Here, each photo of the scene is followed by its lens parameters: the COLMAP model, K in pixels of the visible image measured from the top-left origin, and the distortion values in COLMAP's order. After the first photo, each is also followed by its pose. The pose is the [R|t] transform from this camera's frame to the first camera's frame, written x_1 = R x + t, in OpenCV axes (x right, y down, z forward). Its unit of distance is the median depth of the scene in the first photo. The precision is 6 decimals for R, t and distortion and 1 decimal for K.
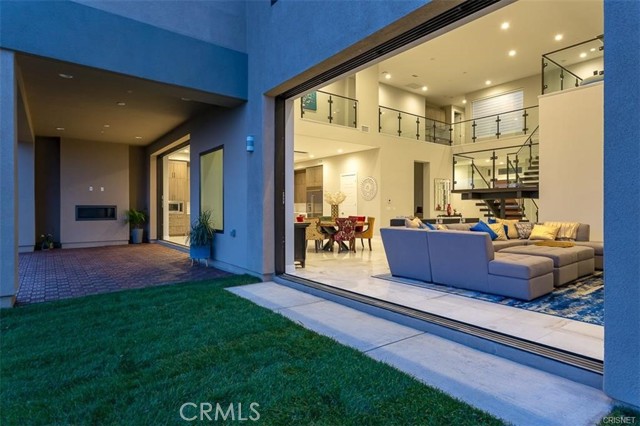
lens RADIAL K [[355.8, 0, 320.0], [0, 355.8, 213.0], [0, 0, 1]] dist [0.000852, 0.000260]
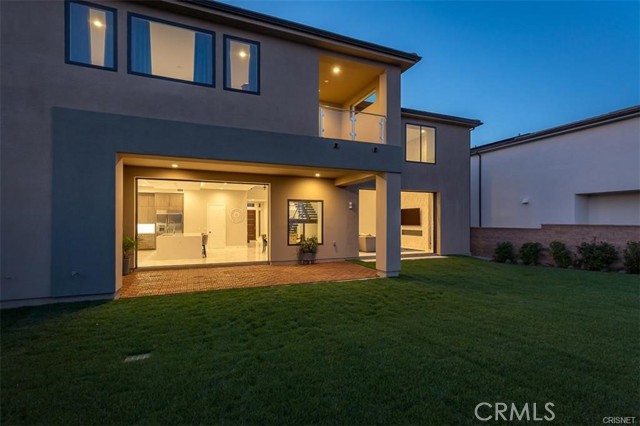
lens RADIAL K [[303.8, 0, 319.0], [0, 303.8, 220.4], [0, 0, 1]] dist [0.000883, 0.000028]
pose [[0.250696, -0.000330, 0.968066, -1.352301], [0.007525, 0.999970, -0.001608, -0.054504], [-0.968037, 0.007688, 0.250691, 0.414721]]
